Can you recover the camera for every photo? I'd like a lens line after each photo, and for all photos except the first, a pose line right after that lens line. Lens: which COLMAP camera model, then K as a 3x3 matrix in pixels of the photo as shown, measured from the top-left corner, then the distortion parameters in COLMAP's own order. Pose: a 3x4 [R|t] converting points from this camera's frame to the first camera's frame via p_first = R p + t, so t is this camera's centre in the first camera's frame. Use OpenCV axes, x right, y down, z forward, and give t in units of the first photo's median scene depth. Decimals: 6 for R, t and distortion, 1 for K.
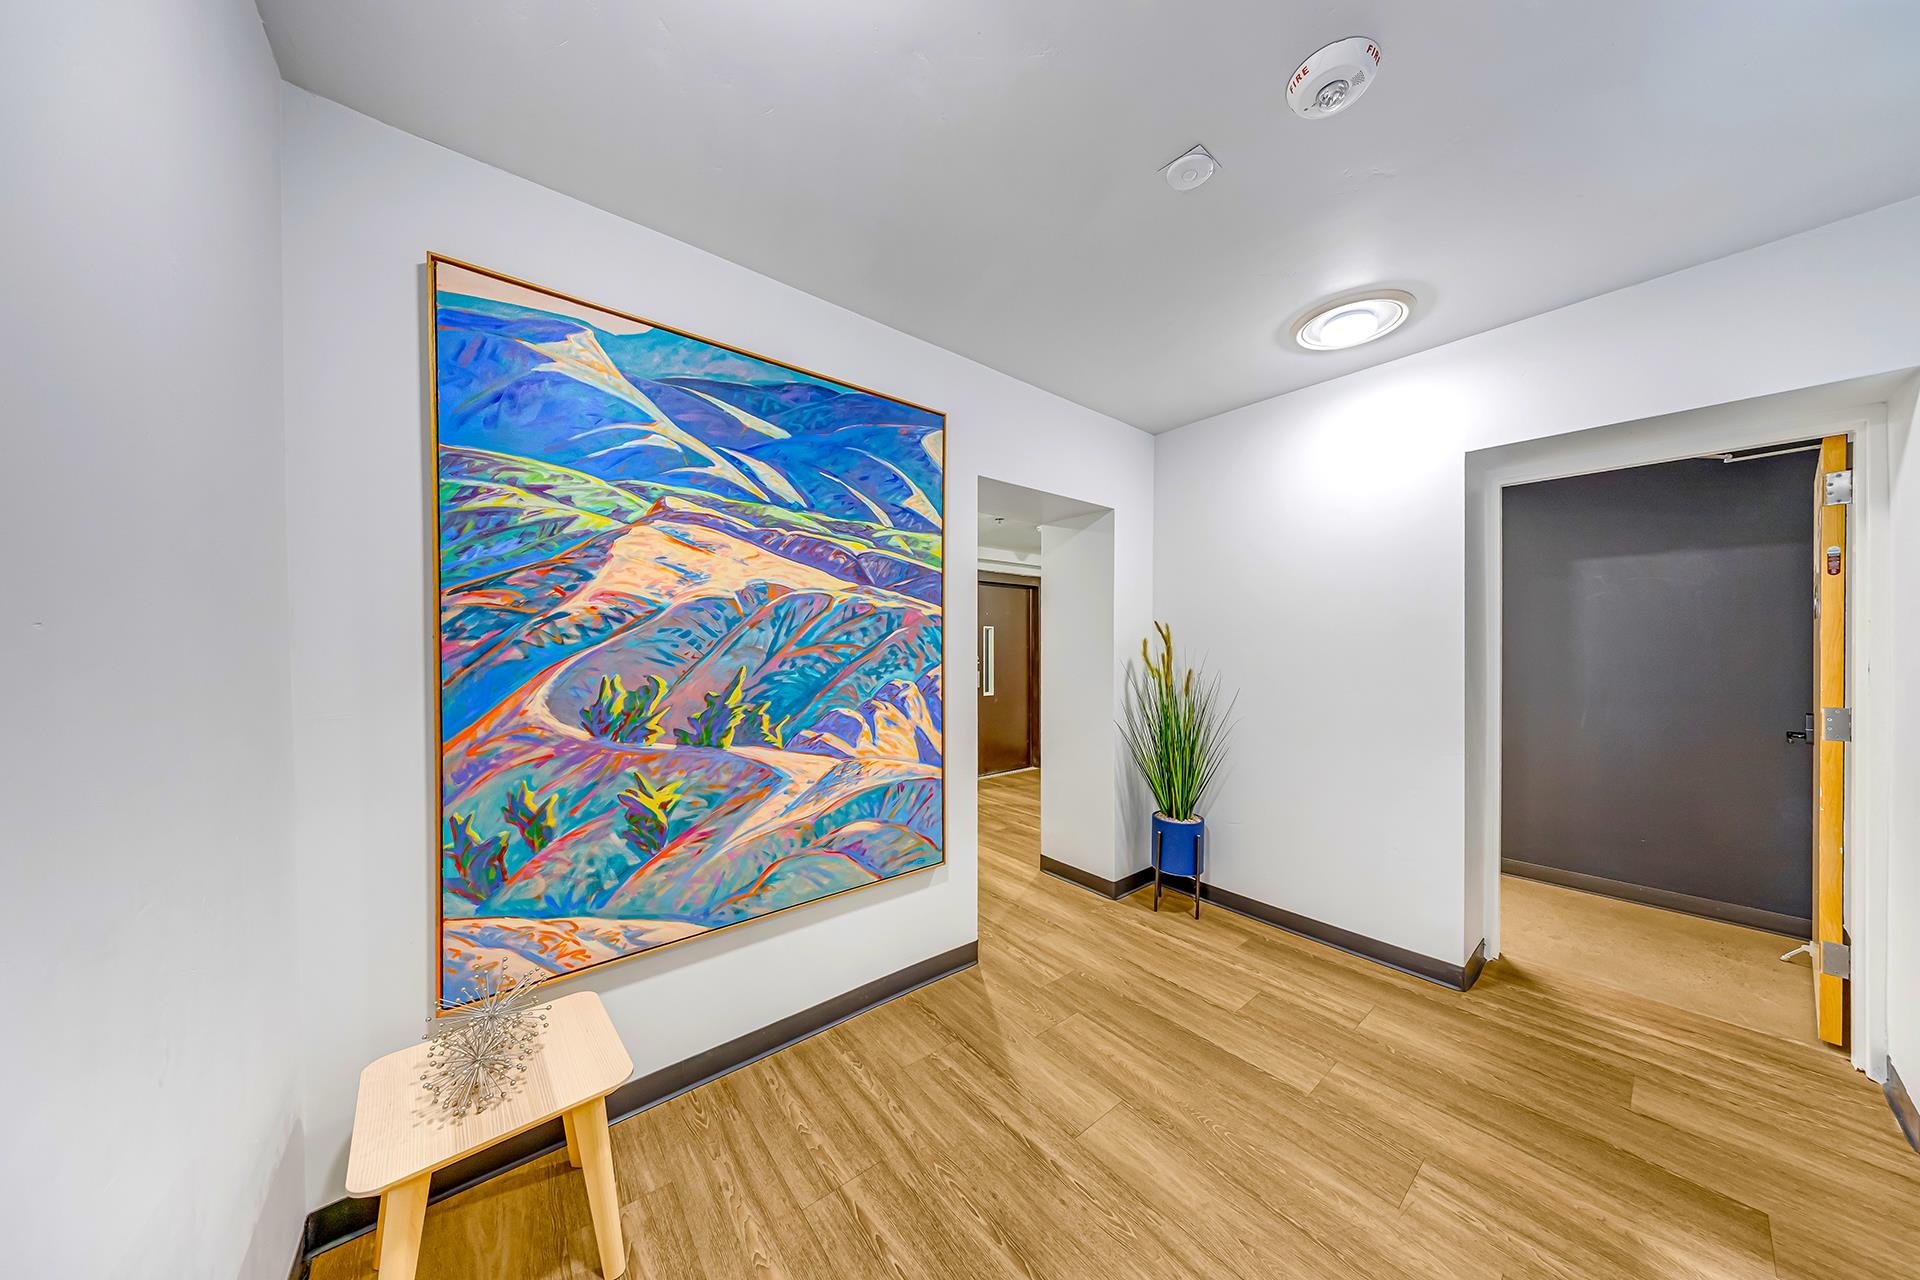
lens RADIAL K [[581.5, 0, 959.6], [0, 581.5, 649.4], [0, 0, 1]] dist [-0.000057, 0.000013]
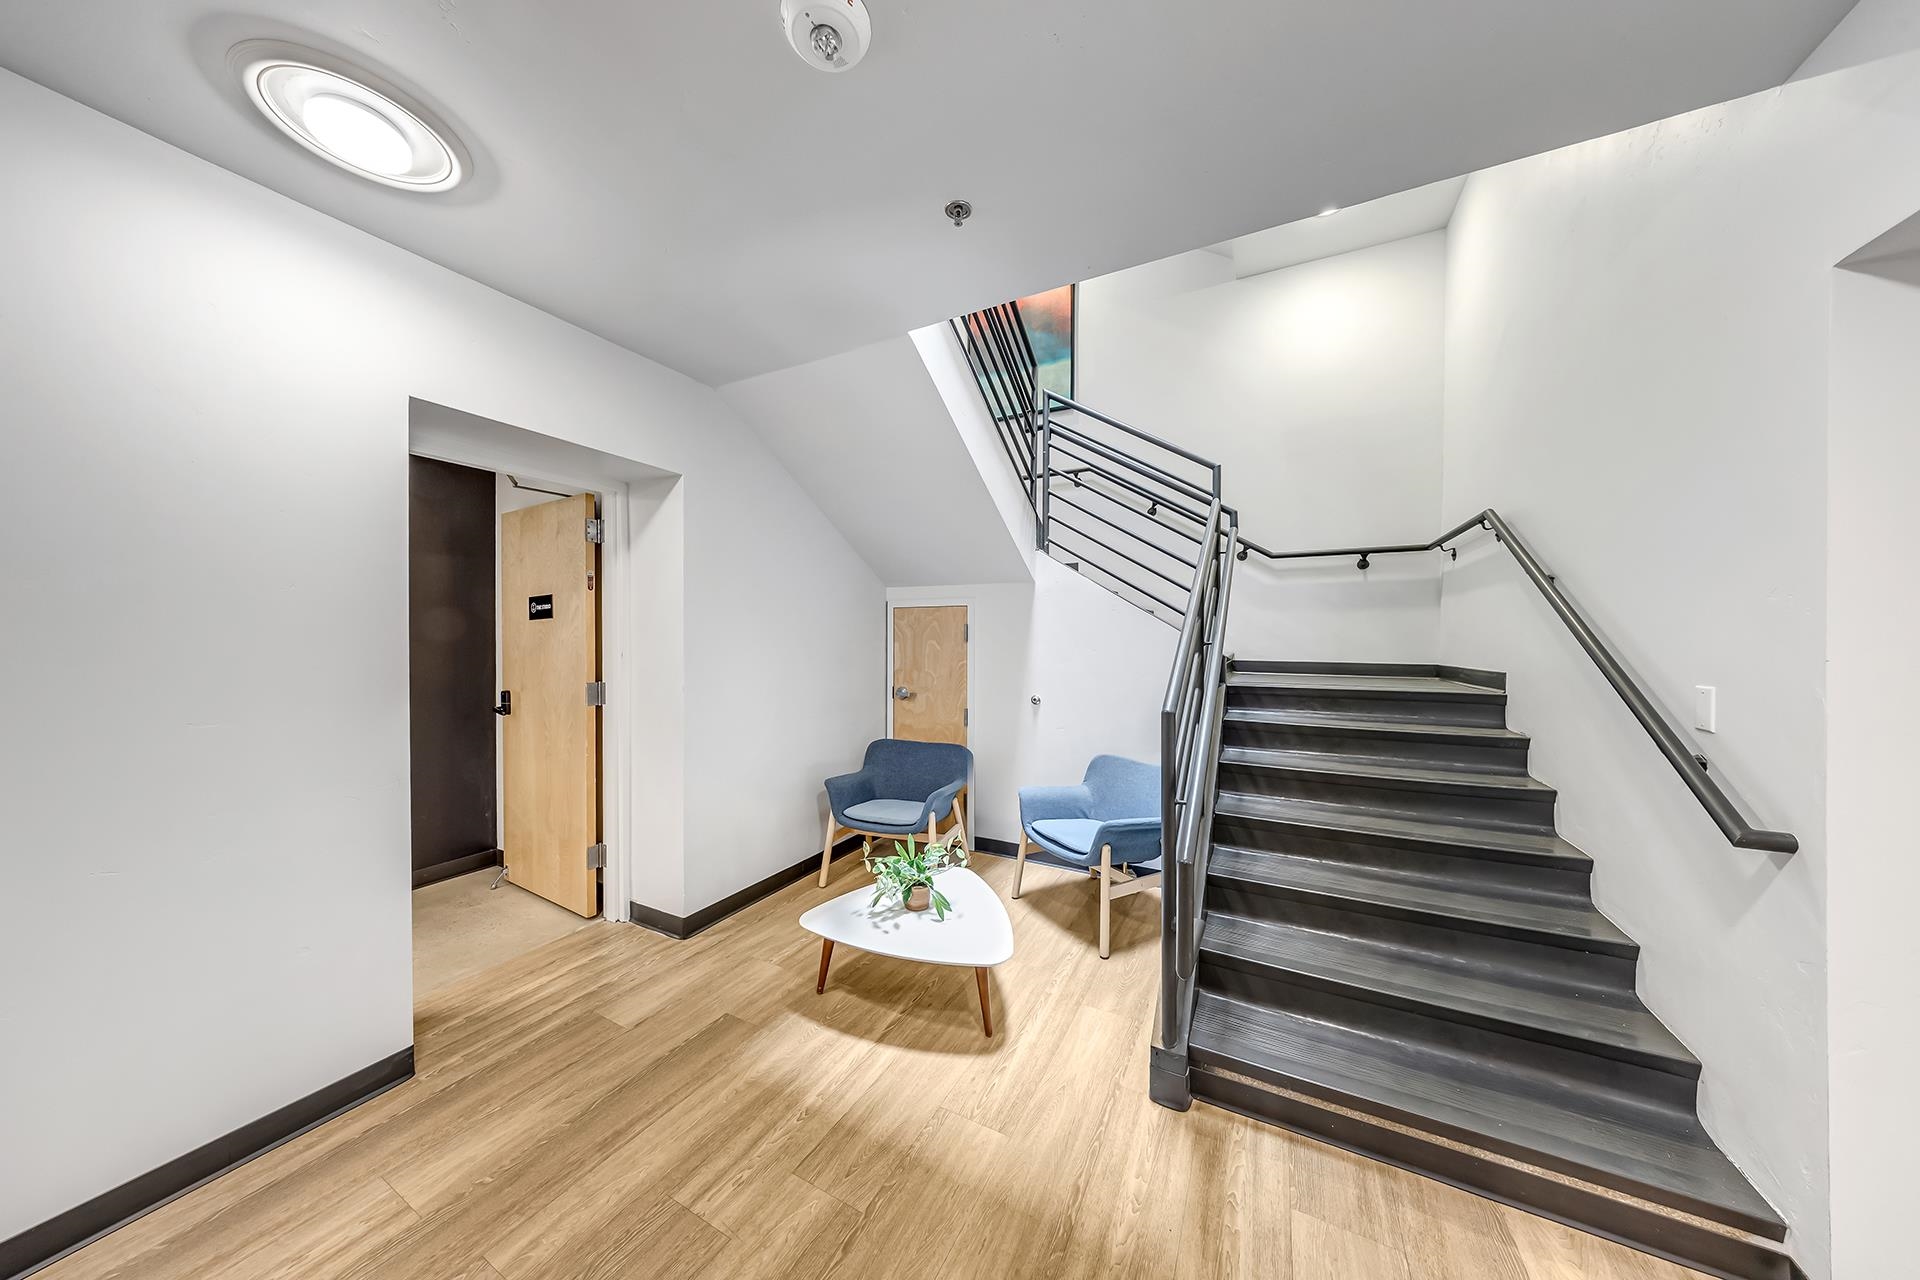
lens RADIAL K [[581.5, 0, 964.4], [0, 581.5, 633.7], [0, 0, 1]] dist [-0.000057, 0.000013]
pose [[-0.384713, 0.008922, 0.922993, -0.202861], [0.002984, 0.999960, -0.008422, -0.006938], [-0.923031, -0.000486, -0.384724, 0.766587]]
